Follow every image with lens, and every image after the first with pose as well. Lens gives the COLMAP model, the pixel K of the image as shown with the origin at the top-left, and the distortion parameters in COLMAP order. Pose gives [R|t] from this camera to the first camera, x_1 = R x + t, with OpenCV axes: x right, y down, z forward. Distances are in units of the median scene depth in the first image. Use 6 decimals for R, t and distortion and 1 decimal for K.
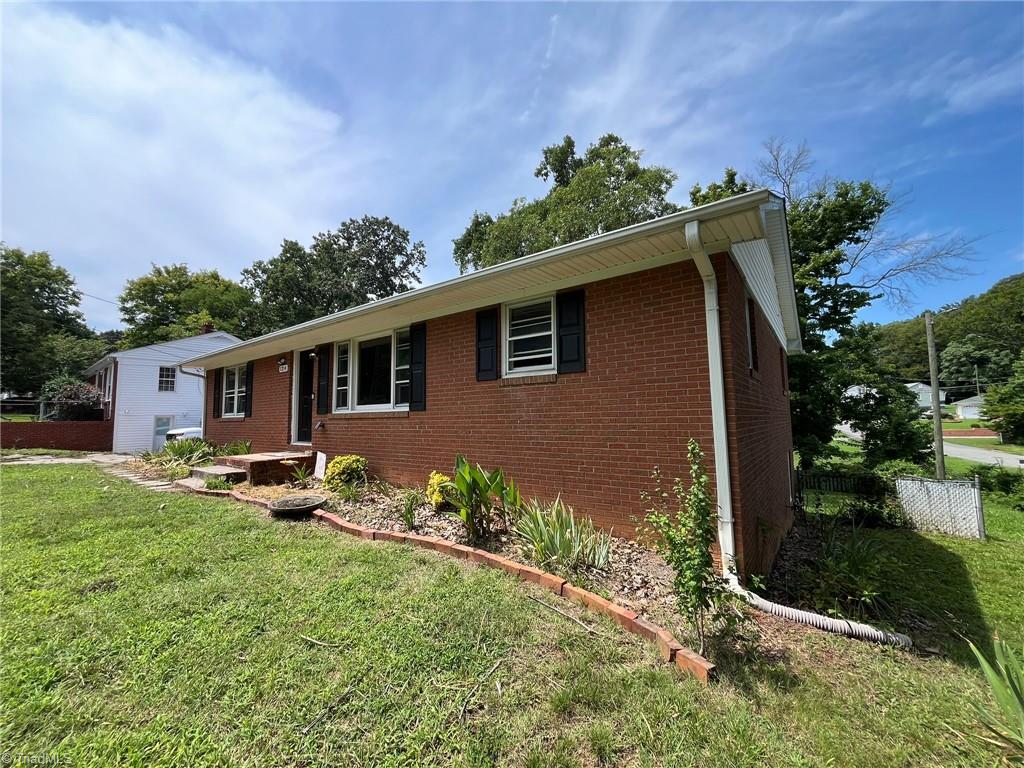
lens RADIAL K [[411.4, 0, 512.1], [0, 411.4, 381.1], [0, 0, 1]] dist [0.001065, 0.000030]
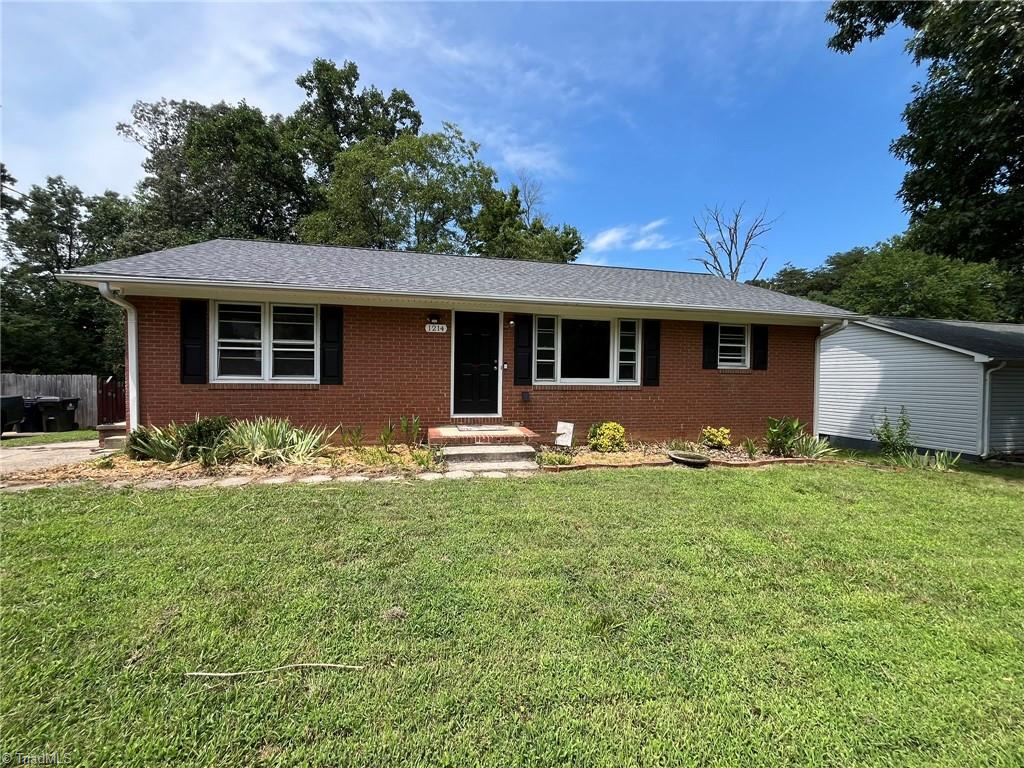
lens RADIAL K [[411.4, 0, 512.3], [0, 411.4, 389.4], [0, 0, 1]] dist [0.001065, 0.000030]
pose [[0.641001, 0.003500, 0.767532, -1.283317], [-0.089720, 0.993476, 0.070399, 0.024443], [-0.762278, -0.113989, 0.637133, 0.398759]]
